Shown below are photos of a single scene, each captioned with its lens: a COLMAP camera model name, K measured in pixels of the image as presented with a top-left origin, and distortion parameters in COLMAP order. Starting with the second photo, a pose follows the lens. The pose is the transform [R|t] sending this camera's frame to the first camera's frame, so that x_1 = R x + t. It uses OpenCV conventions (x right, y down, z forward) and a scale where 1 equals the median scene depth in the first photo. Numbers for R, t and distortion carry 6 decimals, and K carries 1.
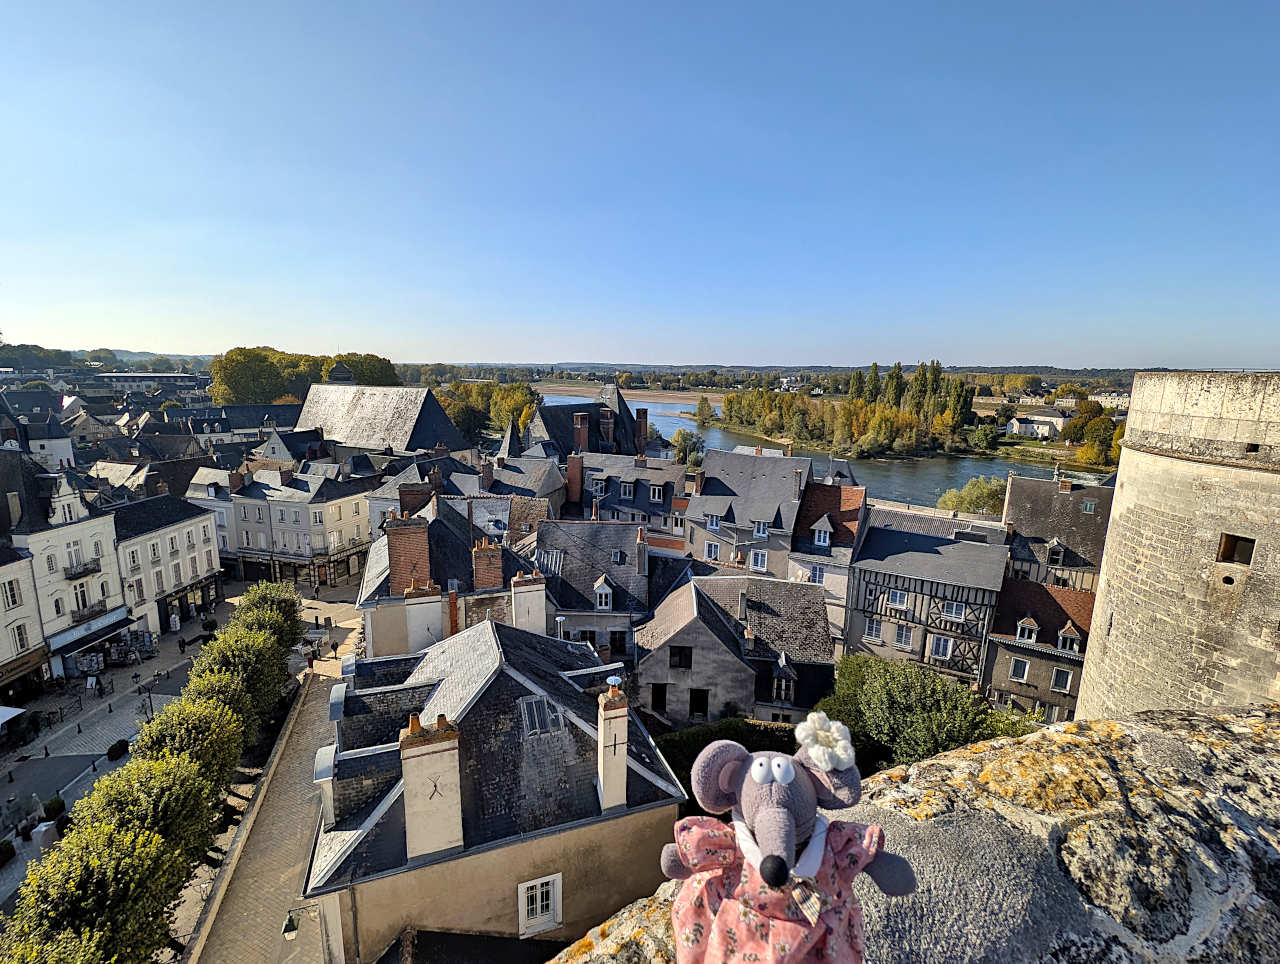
lens RADIAL K [[486.8, 0, 640.0], [0, 486.8, 482.0], [0, 0, 1]] dist [-0.000353, -0.000131]
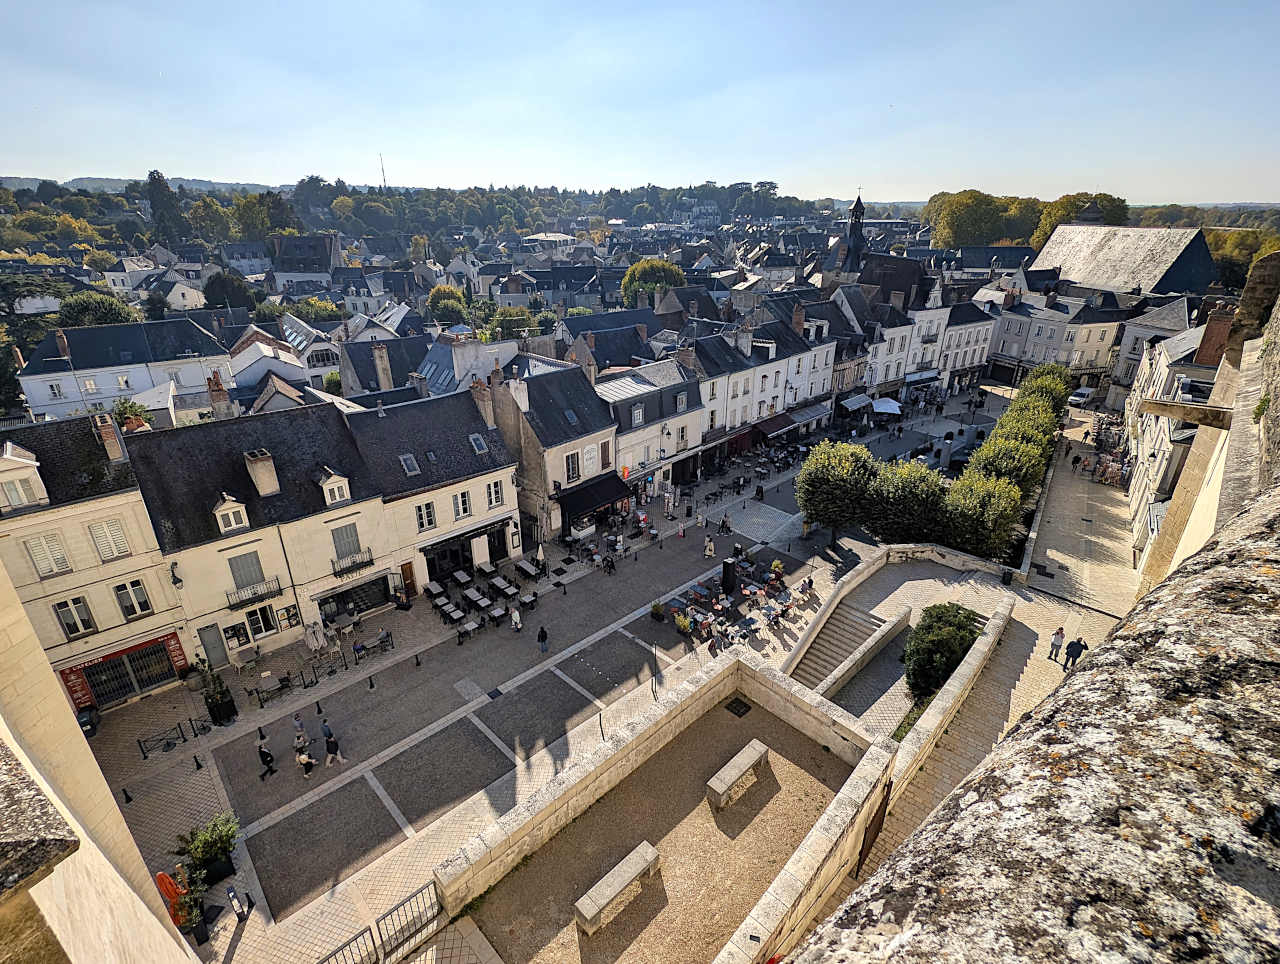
lens RADIAL K [[614.5, 0, 641.6], [0, 614.5, 503.4], [0, 0, 1]] dist [0.000129, -0.000060]
pose [[0.552674, 0.344292, -0.758956, 0.040617], [-0.184423, 0.938625, 0.291499, 0.151517], [0.812736, -0.021134, 0.582249, -0.548406]]
